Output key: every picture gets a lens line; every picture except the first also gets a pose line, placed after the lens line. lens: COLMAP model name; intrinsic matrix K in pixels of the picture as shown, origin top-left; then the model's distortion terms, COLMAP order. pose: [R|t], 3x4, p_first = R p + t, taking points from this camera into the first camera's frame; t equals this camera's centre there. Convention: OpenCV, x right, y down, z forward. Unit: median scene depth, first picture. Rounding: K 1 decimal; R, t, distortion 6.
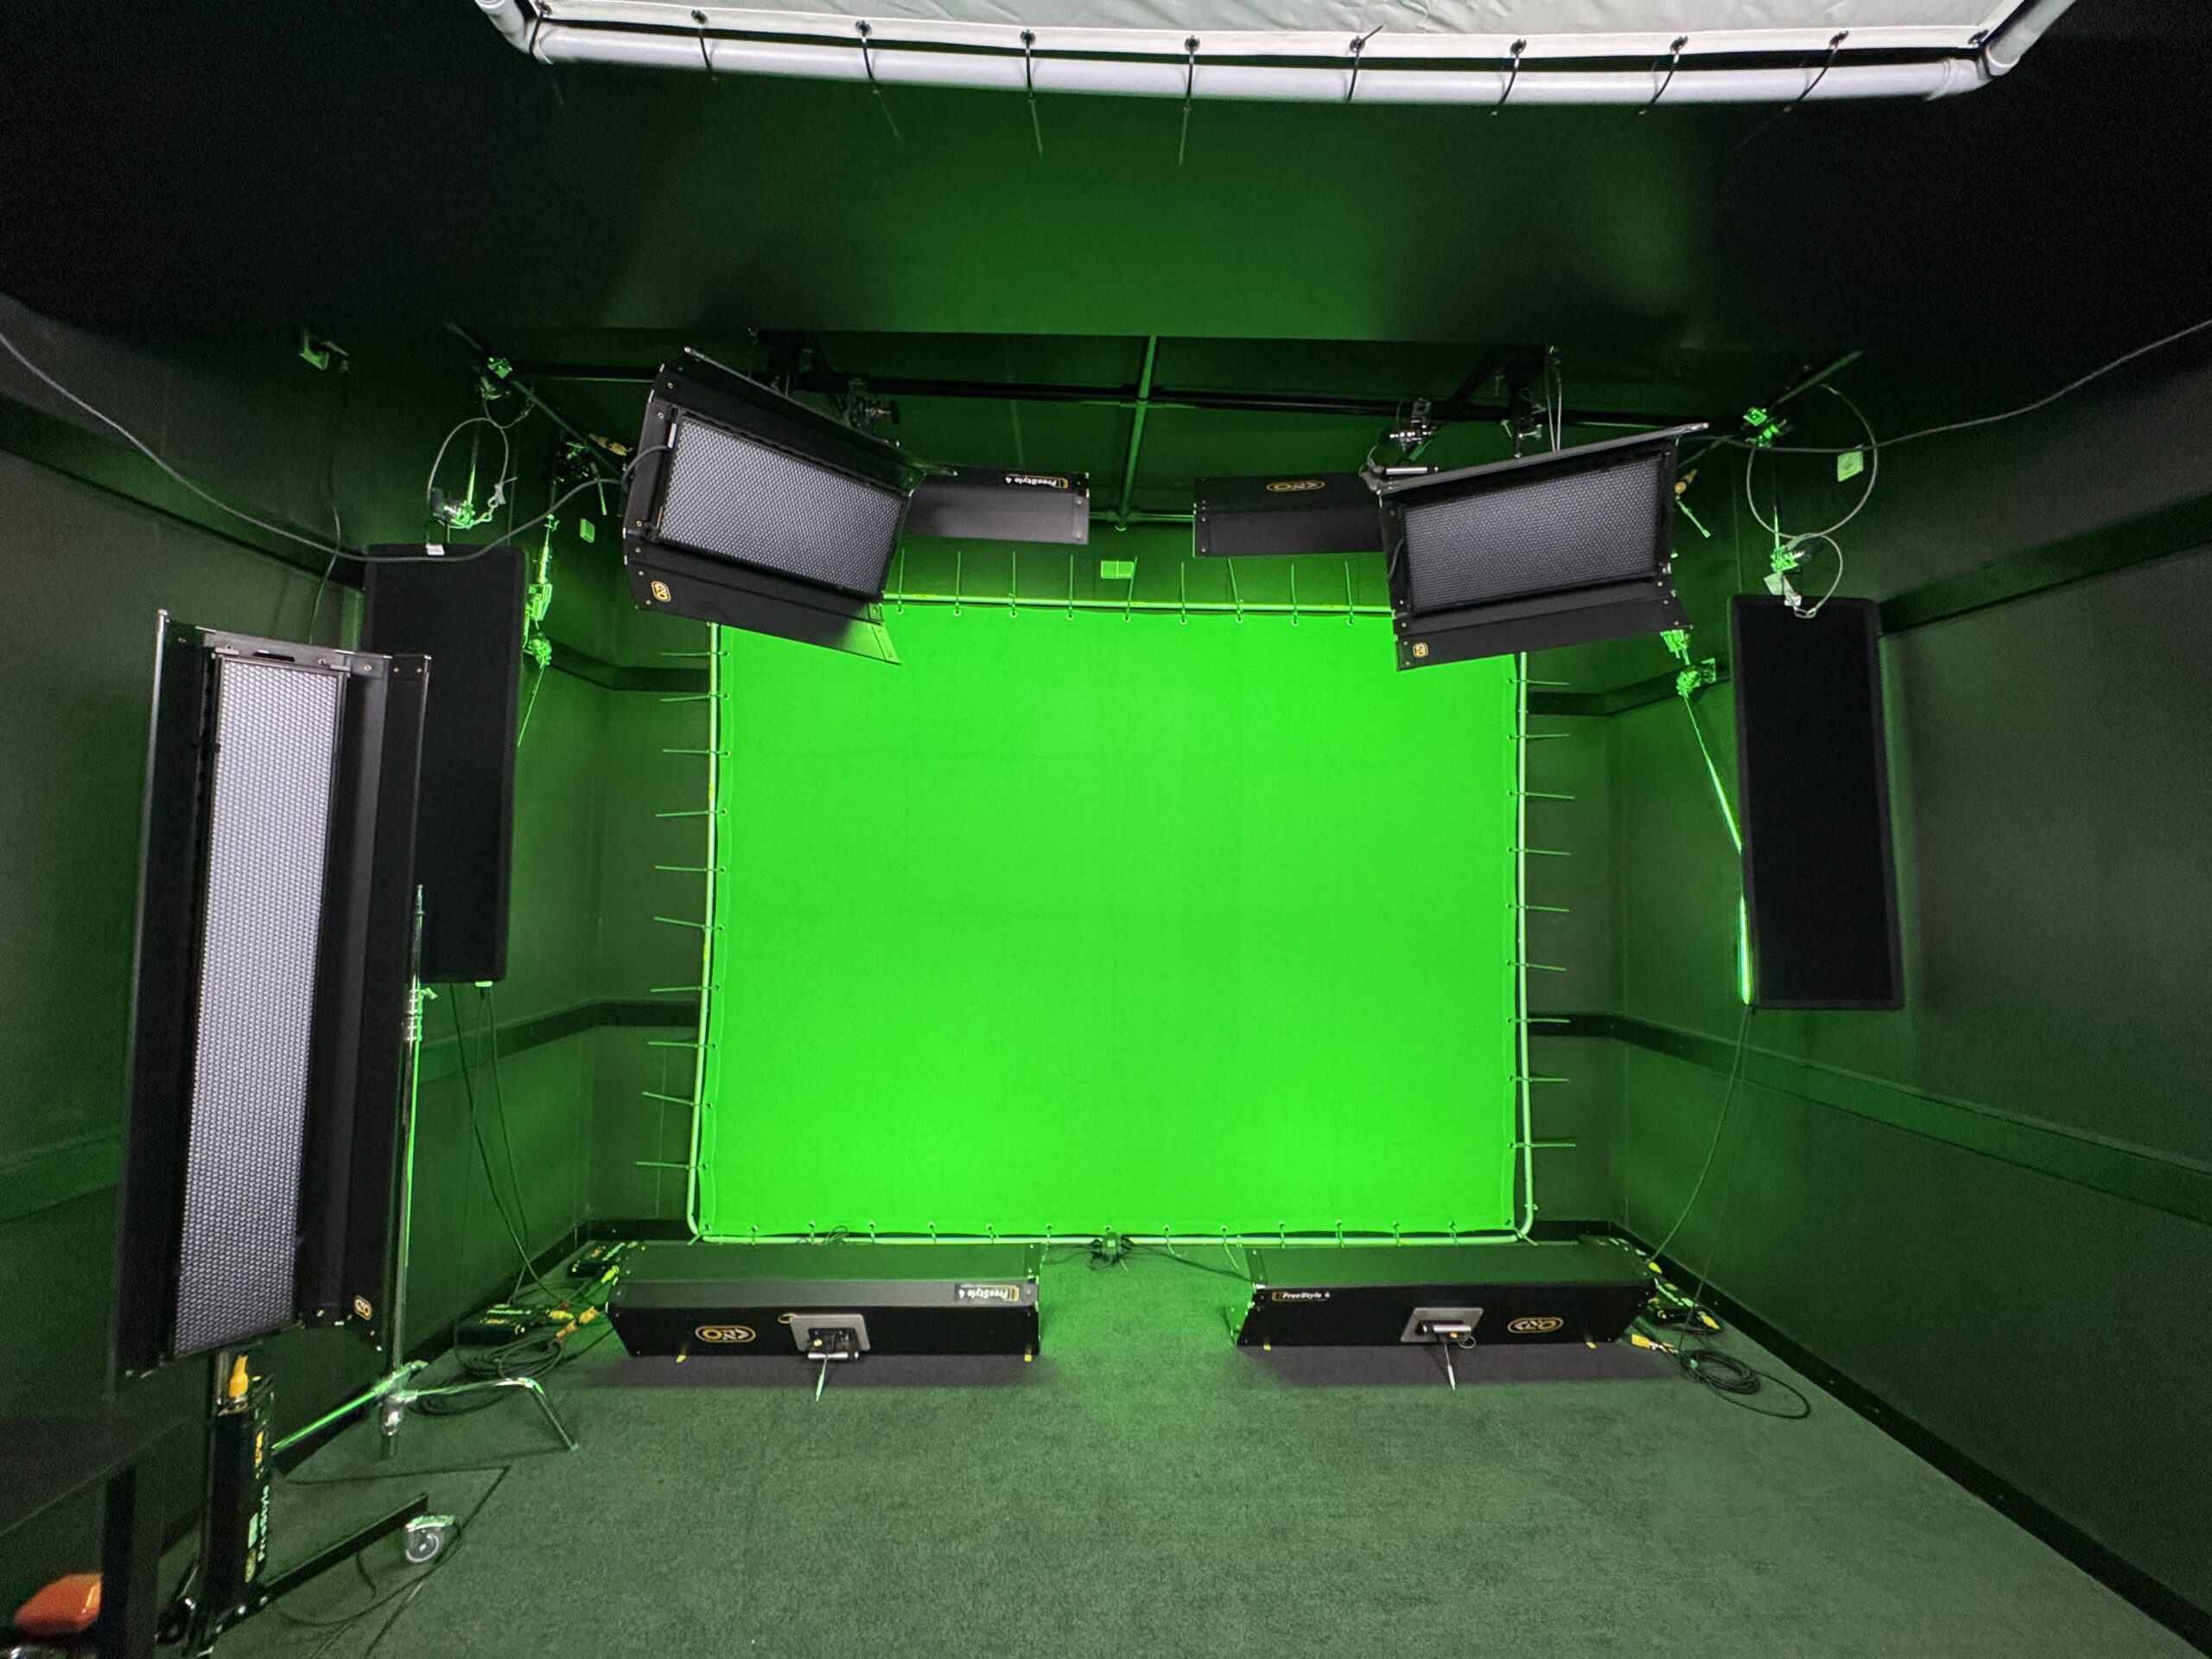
lens RADIAL K [[883.2, 0, 1106.0], [0, 883.2, 829.5], [0, 0, 1]] dist [-0.000254, -0.000077]
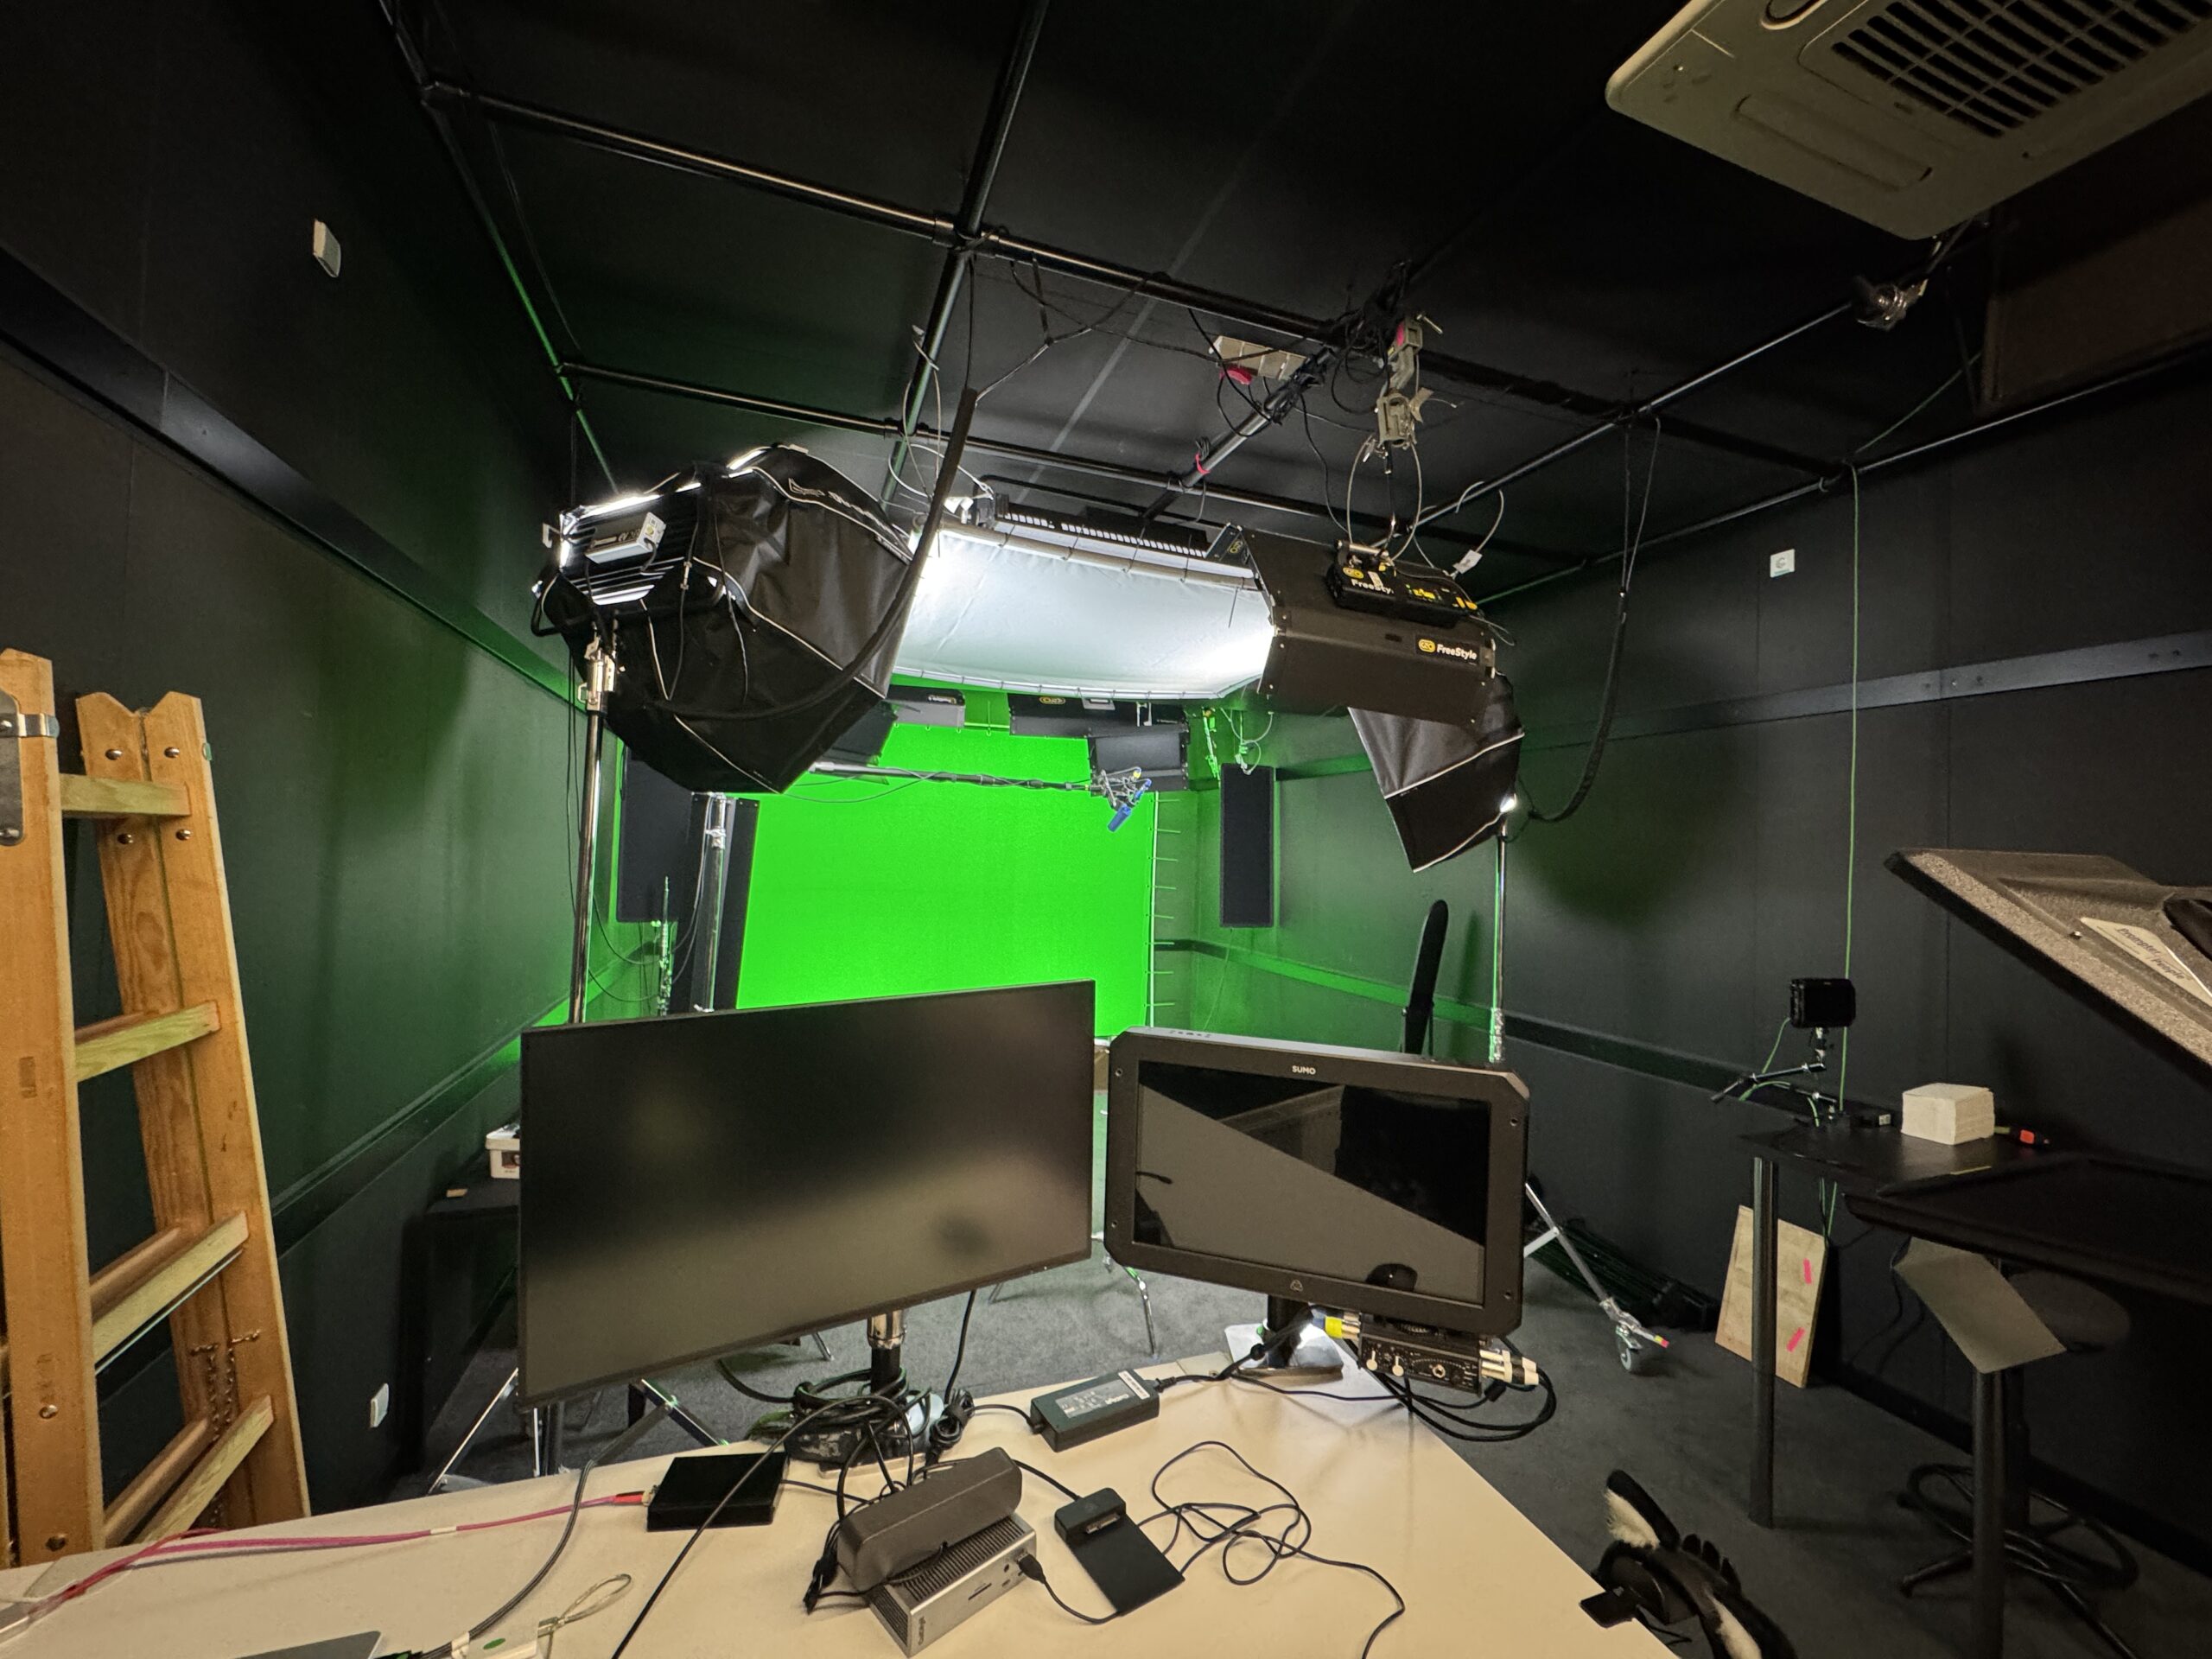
lens RADIAL K [[883.2, 0, 1106.0], [0, 883.2, 829.5], [0, 0, 1]] dist [-0.000254, -0.000077]
pose [[0.954745, 0.028422, 0.296066, -0.336854], [-0.036224, 0.999125, 0.020900, -0.115917], [-0.295213, -0.030679, 0.954939, -1.288108]]
